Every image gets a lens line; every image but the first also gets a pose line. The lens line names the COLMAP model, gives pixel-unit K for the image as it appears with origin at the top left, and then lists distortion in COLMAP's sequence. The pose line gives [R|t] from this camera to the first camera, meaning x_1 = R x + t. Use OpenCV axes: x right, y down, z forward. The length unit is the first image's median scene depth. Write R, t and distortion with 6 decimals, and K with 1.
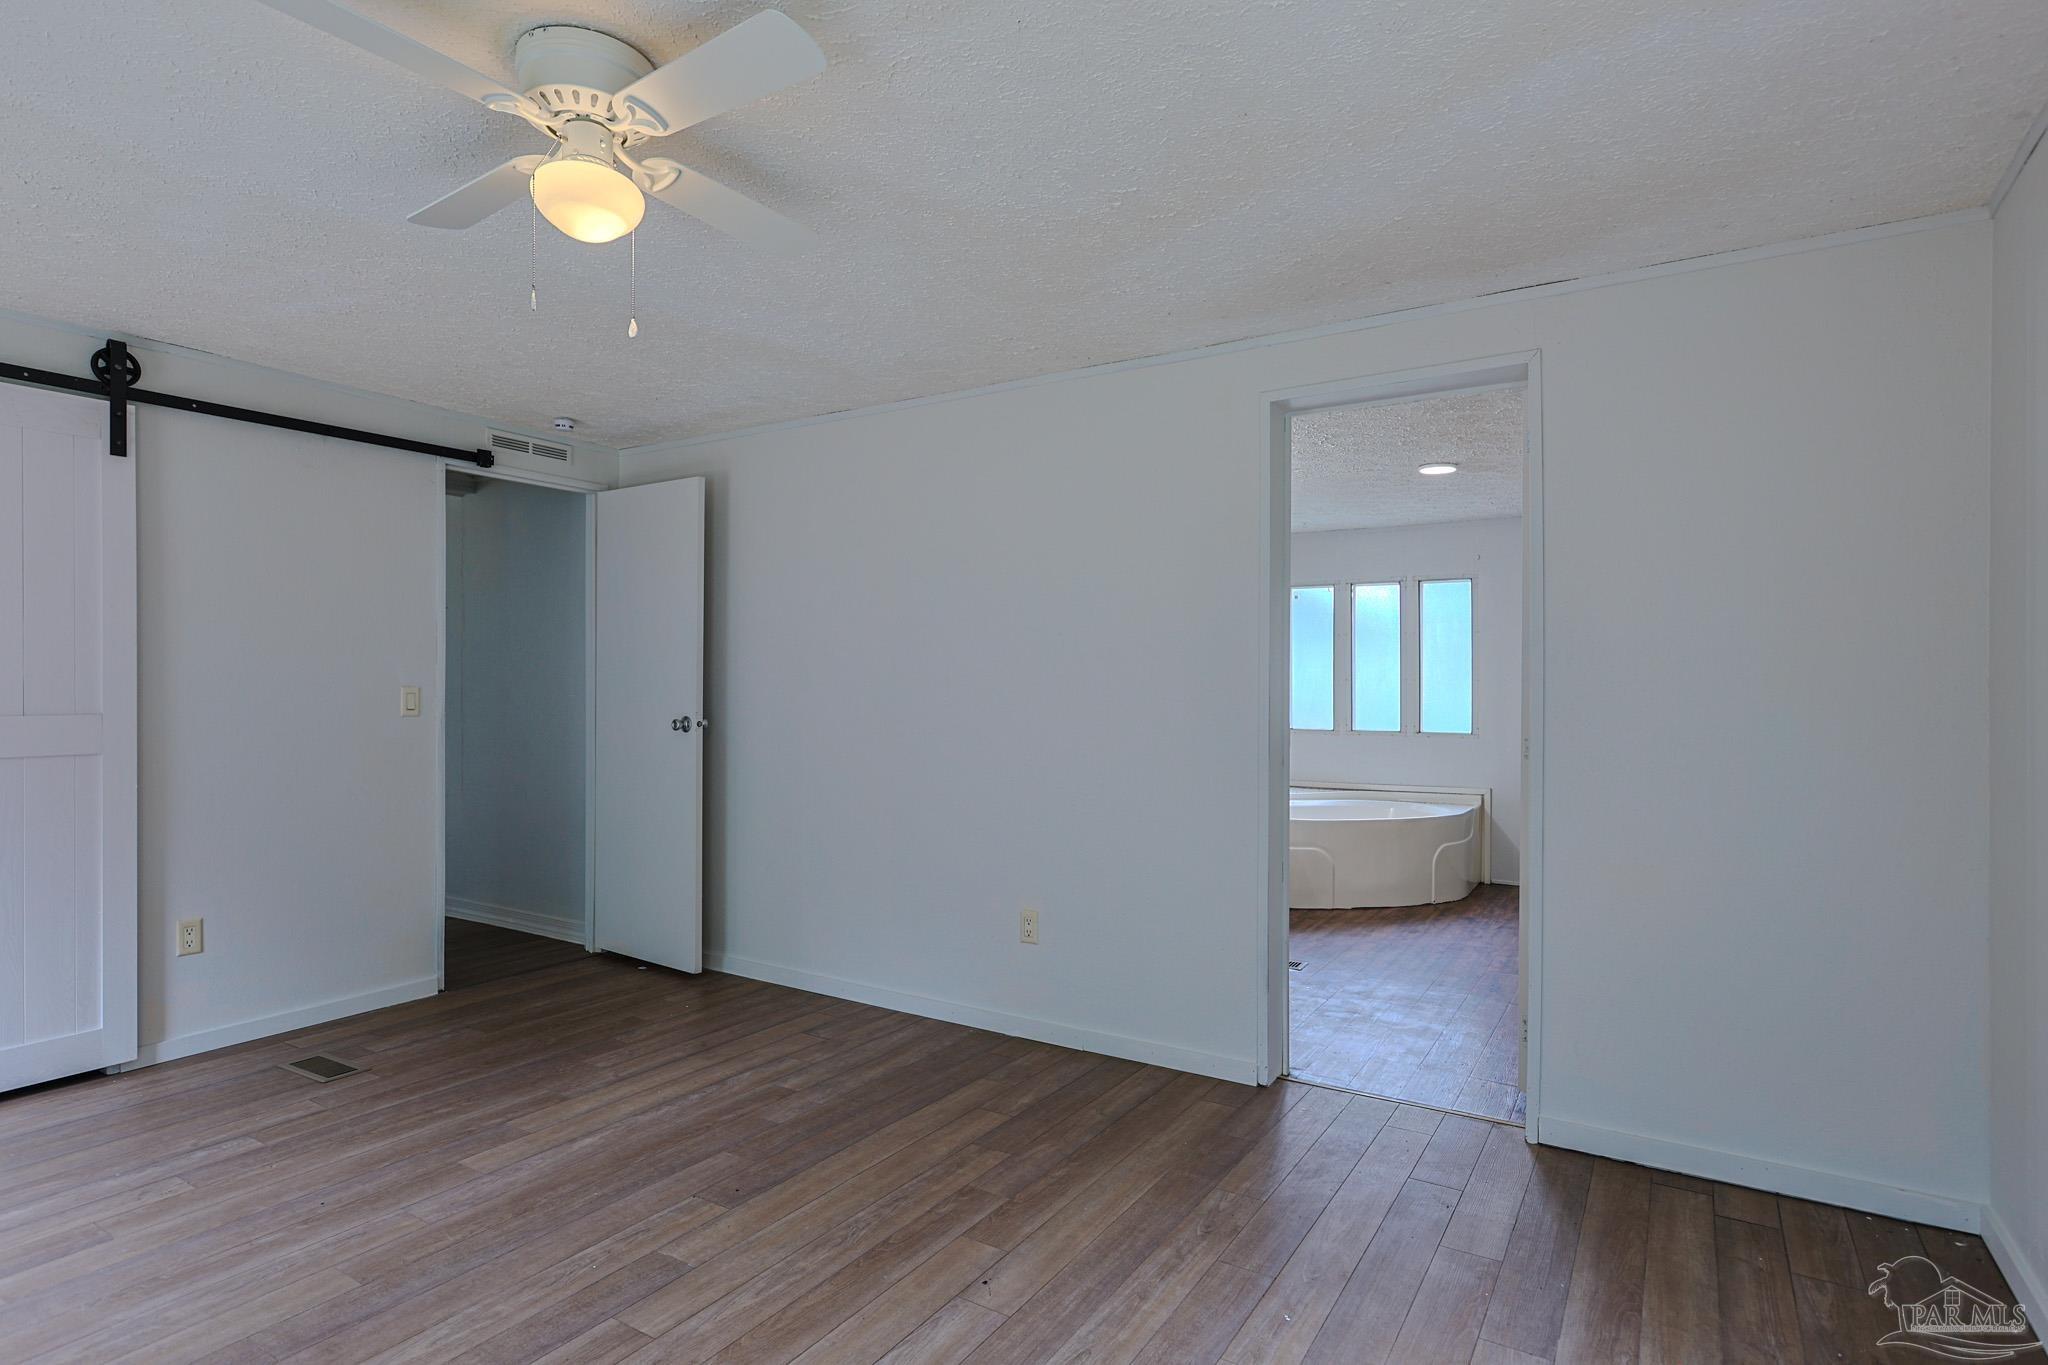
lens RADIAL K [[1067.9, 0, 1022.1], [0, 1067.9, 688.8], [0, 0, 1]] dist [0.001988, 0.001317]
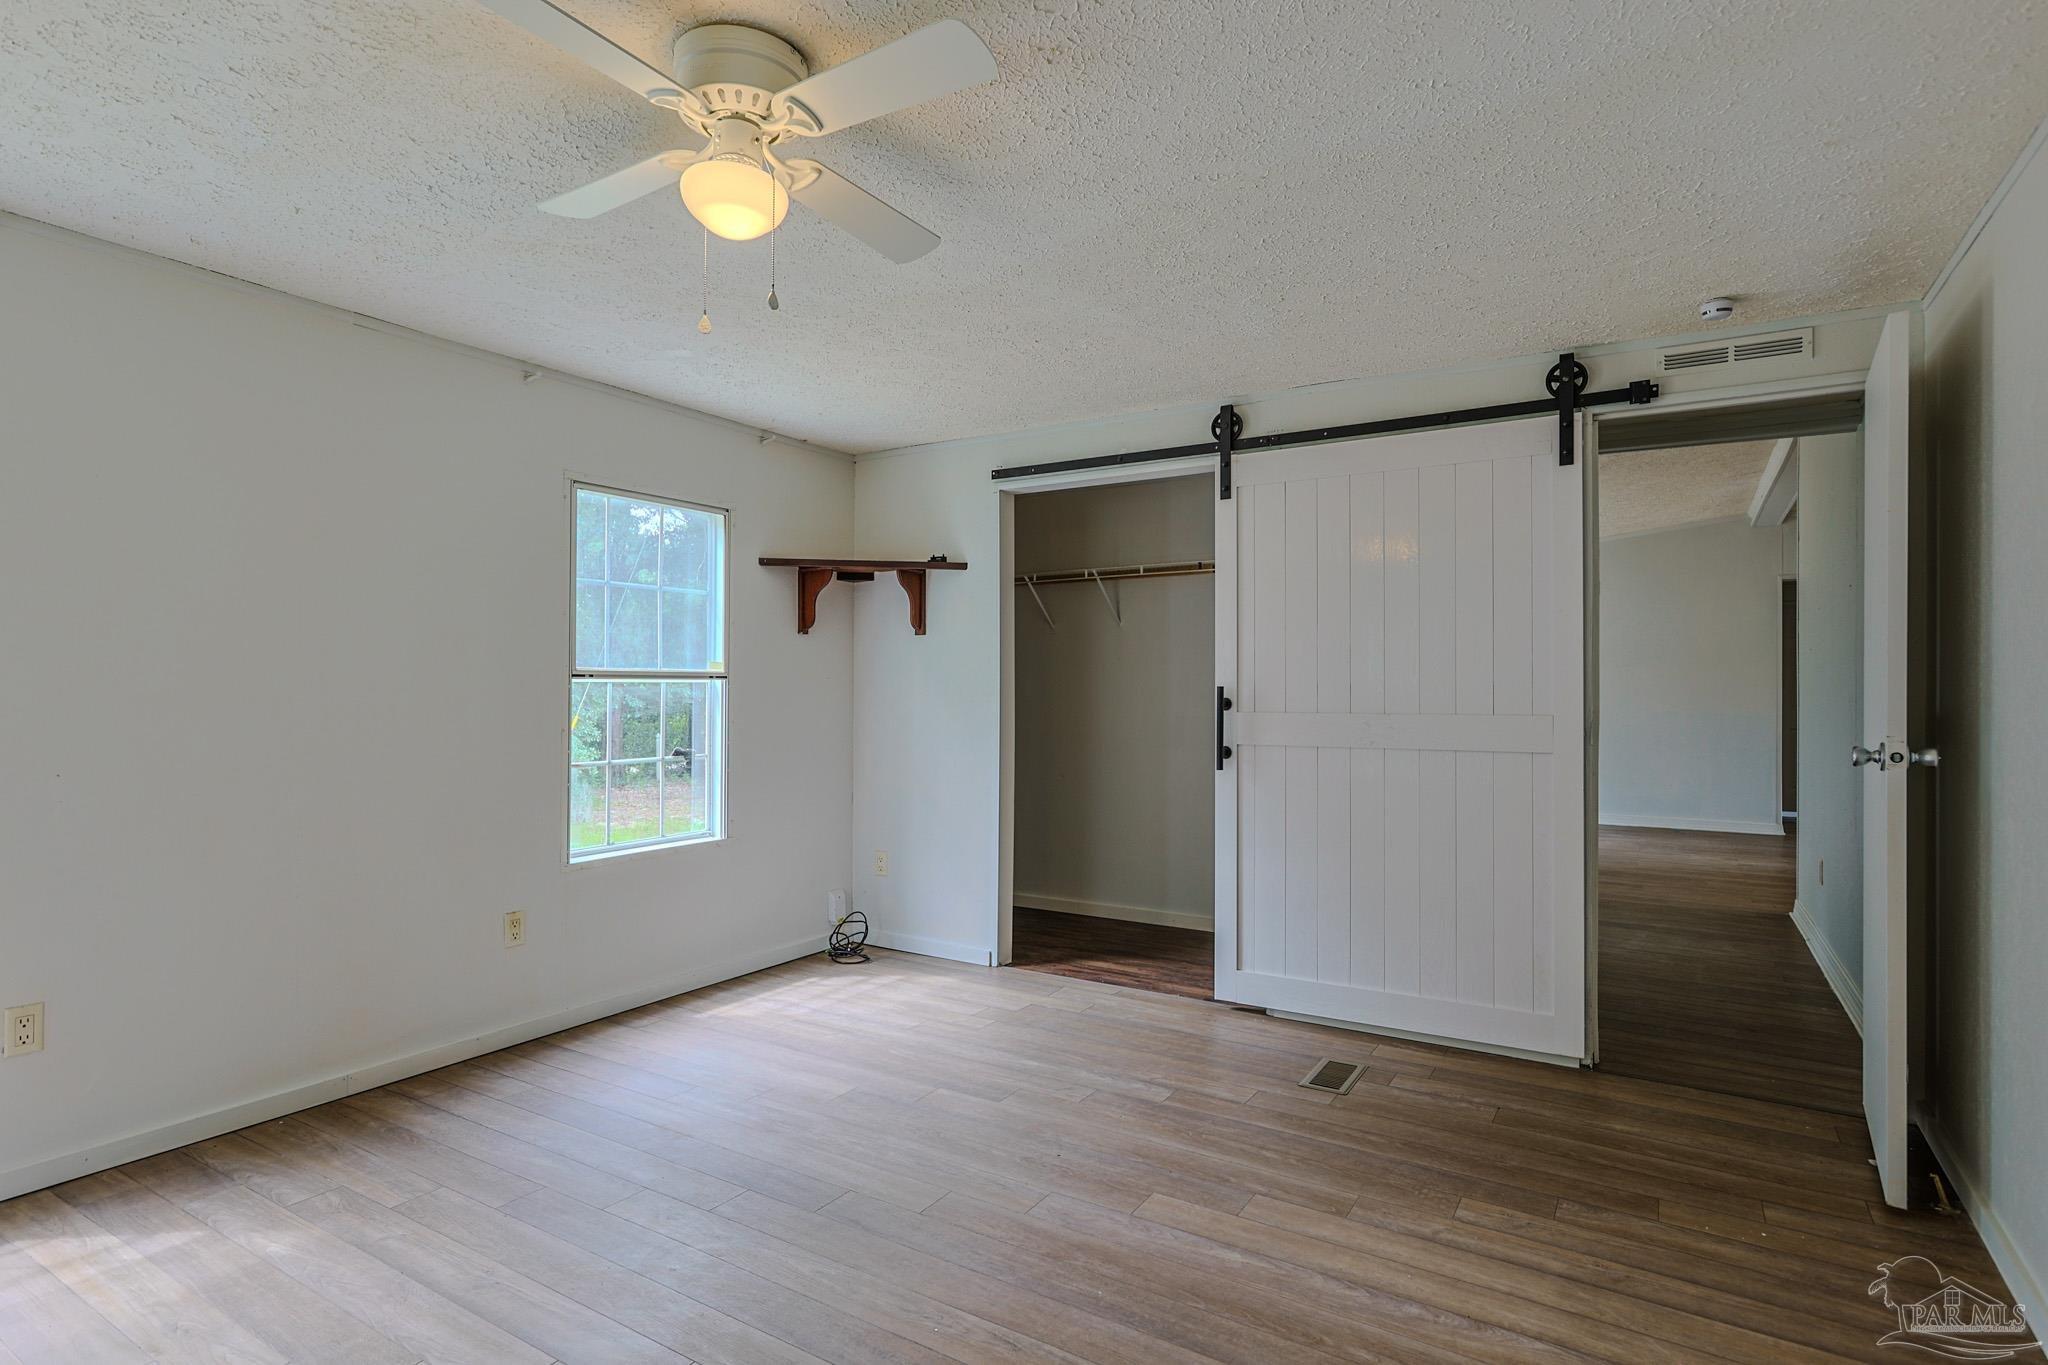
lens RADIAL K [[1067.9, 0, 968.2], [0, 1067.9, 673.3], [0, 0, 1]] dist [0.001988, 0.001317]
pose [[-0.015865, -0.005626, -0.999858, 0.364846], [0.000355, 0.999984, -0.005632, -0.013635], [0.999874, -0.000444, -0.015863, 0.719166]]
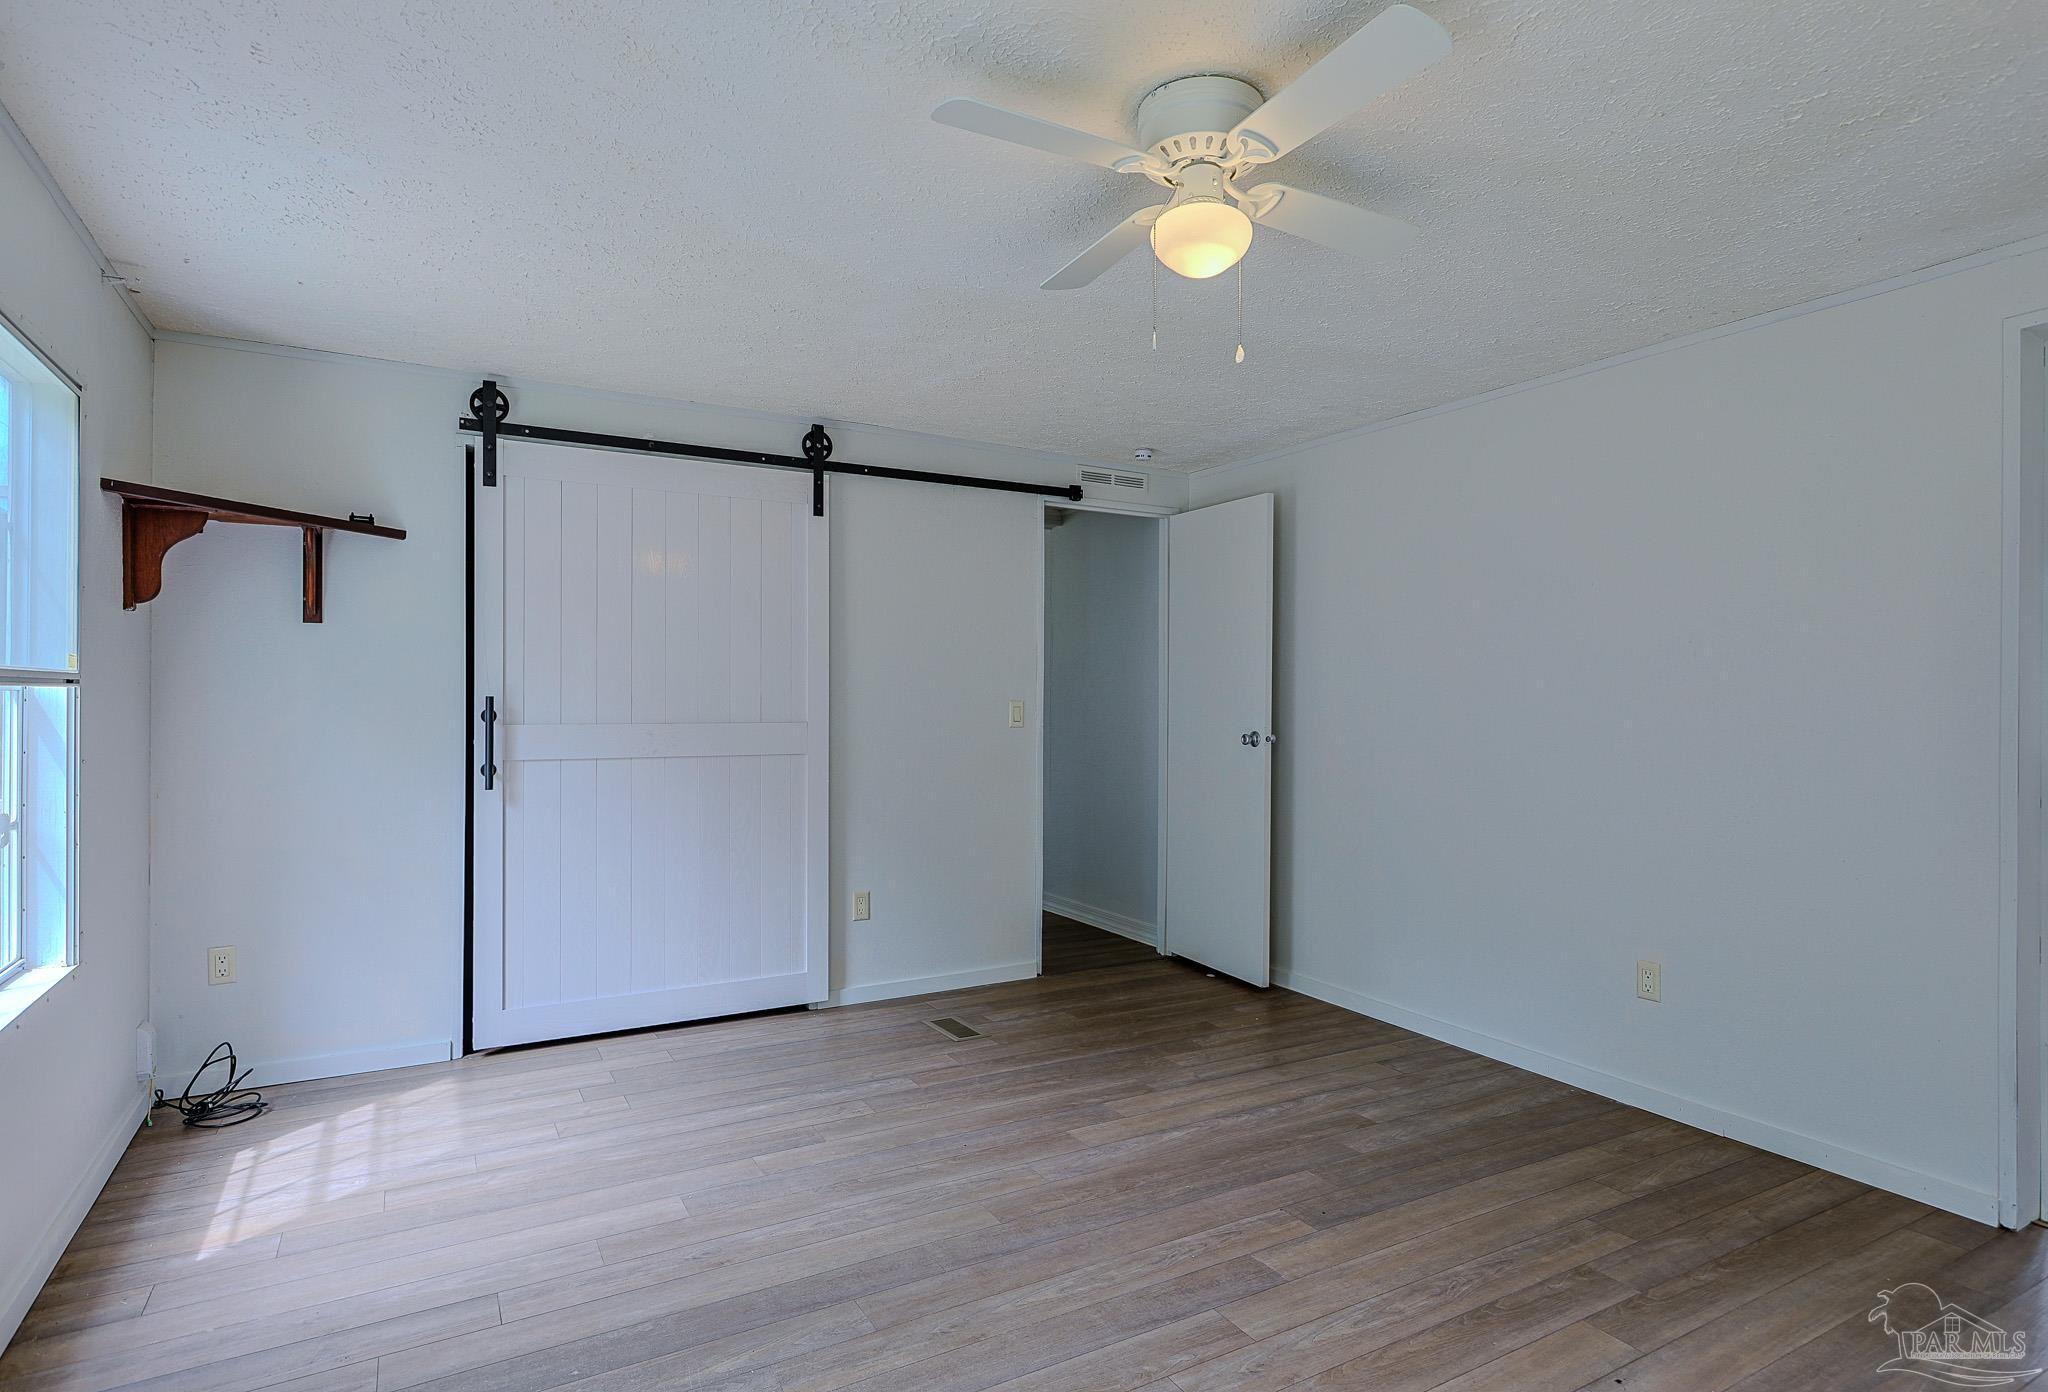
lens RADIAL K [[1089.9, 0, 1031.1], [0, 1089.9, 699.4], [0, 0, 1]] dist [-0.004259, 0.006554]
pose [[0.885720, 0.001636, -0.464218, -0.032519], [-0.003580, 0.999988, -0.003307, 0.000047], [0.464207, 0.004591, 0.885715, -0.013650]]
